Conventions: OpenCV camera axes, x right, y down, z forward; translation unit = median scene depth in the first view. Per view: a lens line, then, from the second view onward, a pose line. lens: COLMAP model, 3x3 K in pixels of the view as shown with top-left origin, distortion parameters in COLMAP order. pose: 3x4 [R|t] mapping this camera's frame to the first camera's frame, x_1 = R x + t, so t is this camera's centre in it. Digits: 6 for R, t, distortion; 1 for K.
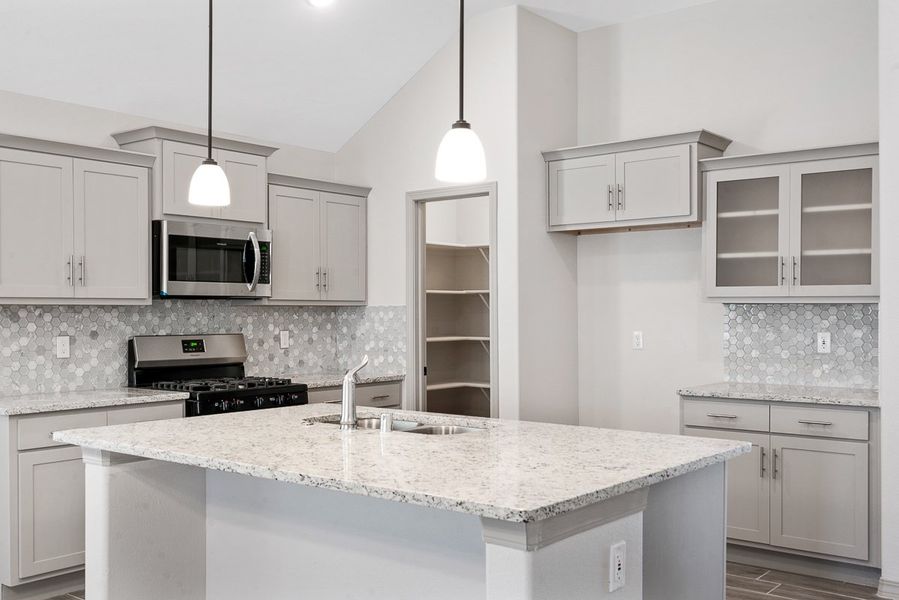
lens RADIAL K [[903.9, 0, 449.6], [0, 903.9, 321.3], [0, 0, 1]] dist [0.013207, 0.000000]
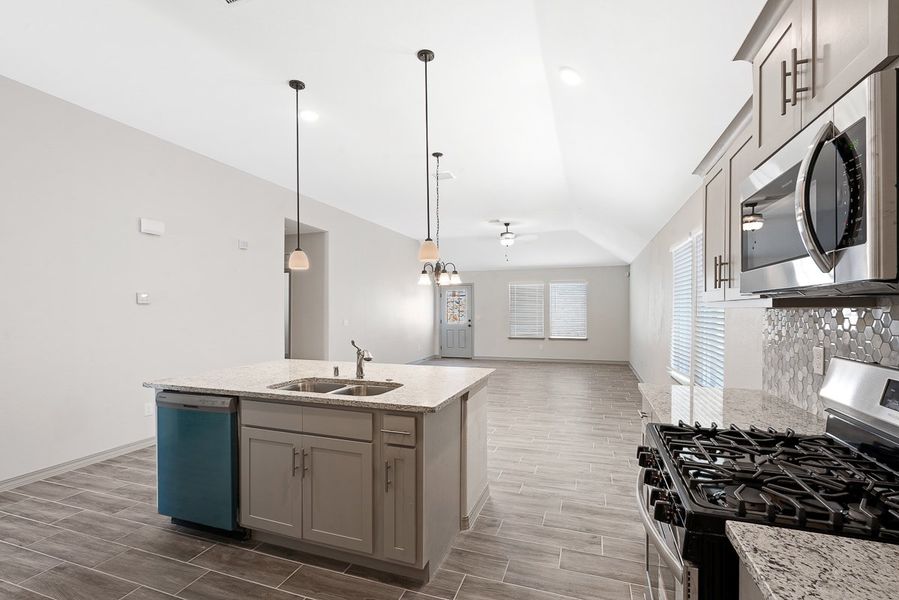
lens RADIAL K [[407.4, 0, 449.5], [0, 407.4, 312.4], [0, 0, 1]] dist [-0.006495, 0.003349]
pose [[-0.943695, 0.007974, -0.330719, -0.005254], [0.002062, 0.999832, 0.018223, -0.020285], [0.330809, 0.016515, -0.943553, 1.199300]]
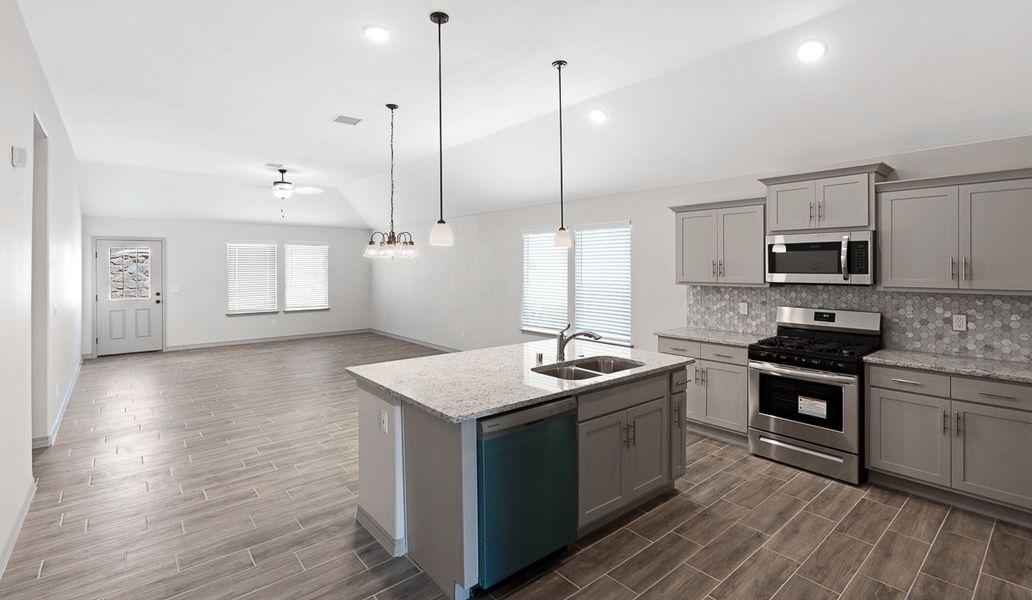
lens RADIAL K [[468.5, 0, 513.9], [0, 468.5, 263.3], [0, 0, 1]] dist [-0.005535, 0.002595]
pose [[-0.196965, -0.004363, -0.980401, 0.582145], [-0.009496, 0.999952, -0.002542, -0.055049], [0.980365, 0.008809, -0.196997, 0.712655]]
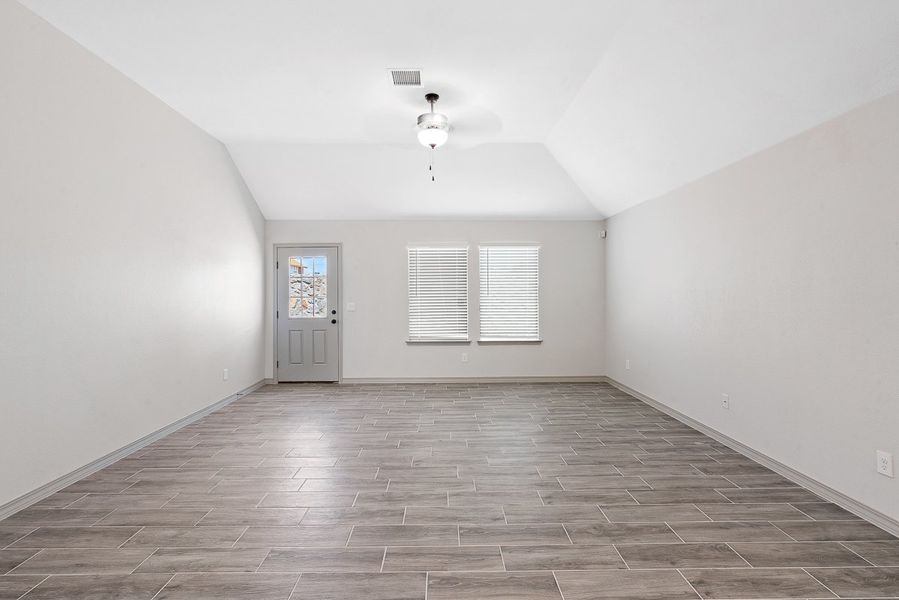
lens RADIAL K [[415.7, 0, 447.2], [0, 415.7, 293.8], [0, 0, 1]] dist [-0.002697, 0.001179]
pose [[-0.774835, 0.004031, -0.632151, -0.342540], [-0.001715, 0.999963, 0.008479, 0.001015], [0.632161, 0.007654, -0.774799, 0.258112]]
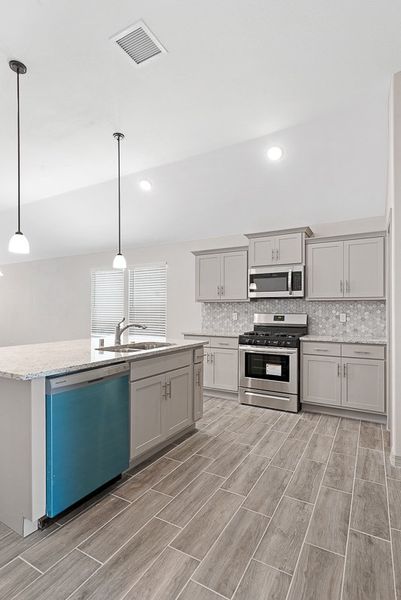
lens RADIAL K [[305.5, 0, 197.9], [0, 305.5, 305.9], [0, 0, 1]] dist [-0.001395, 0.004524]
pose [[0.153678, -0.011758, -0.988051, 0.529554], [-0.013360, 0.999813, -0.013976, 0.009452], [0.988031, 0.015348, 0.153492, 0.709724]]
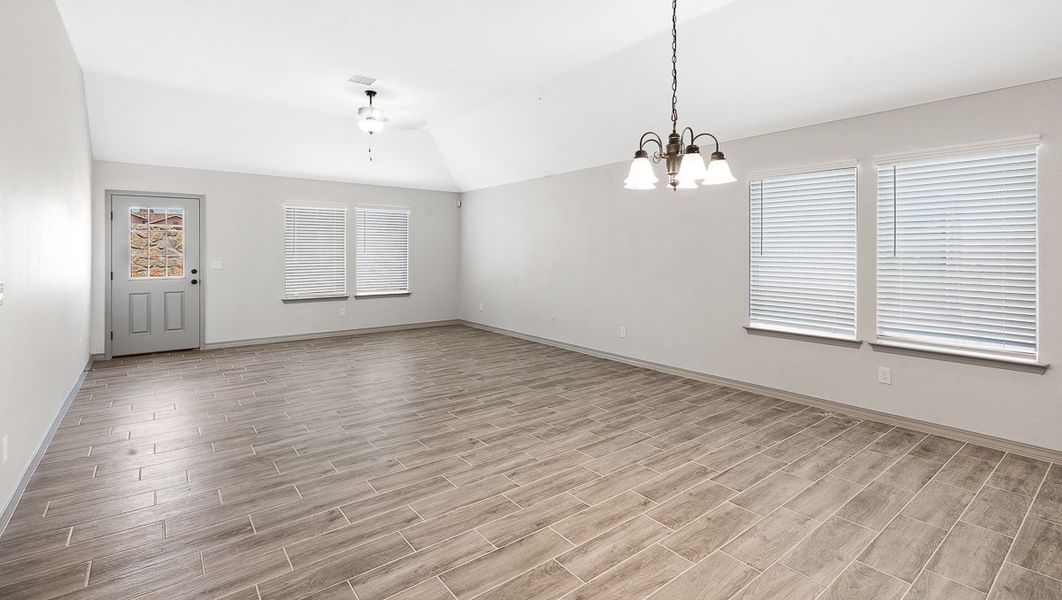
lens RADIAL K [[483.6, 0, 526.5], [0, 483.6, 247.4], [0, 0, 1]] dist [-0.003373, 0.001558]
pose [[-0.239043, -0.006224, -0.970989, 0.194336], [-0.012870, 0.999912, -0.003240, -0.004900], [0.970924, 0.011722, -0.239103, 0.260186]]
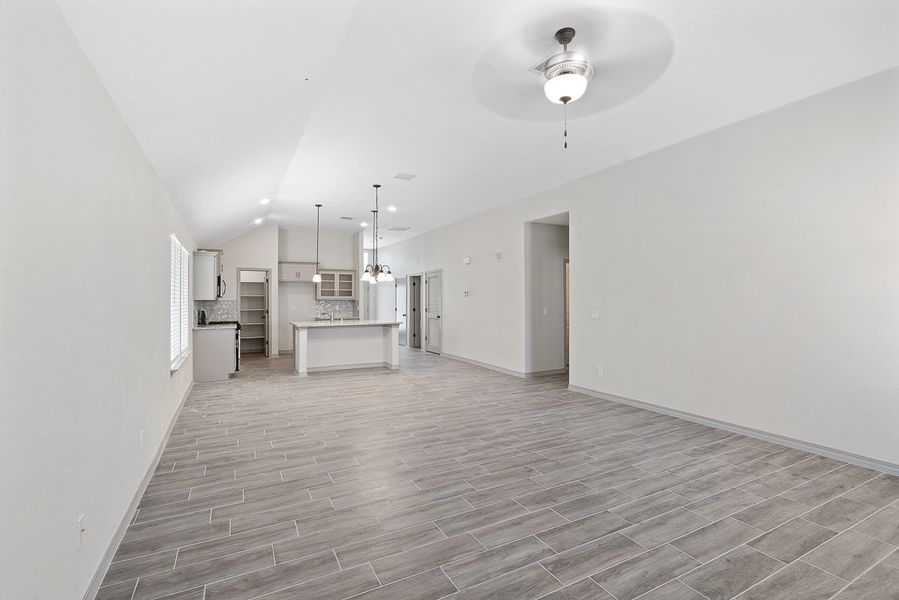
lens RADIAL K [[407.4, 0, 452.5], [0, 407.4, 299.6], [0, 0, 1]] dist [-0.006495, 0.003349]
pose [[0.390436, 0.002378, 0.920627, -1.395735], [0.012418, 0.999892, -0.007849, 0.003793], [-0.920546, 0.014497, 0.390365, -0.440668]]
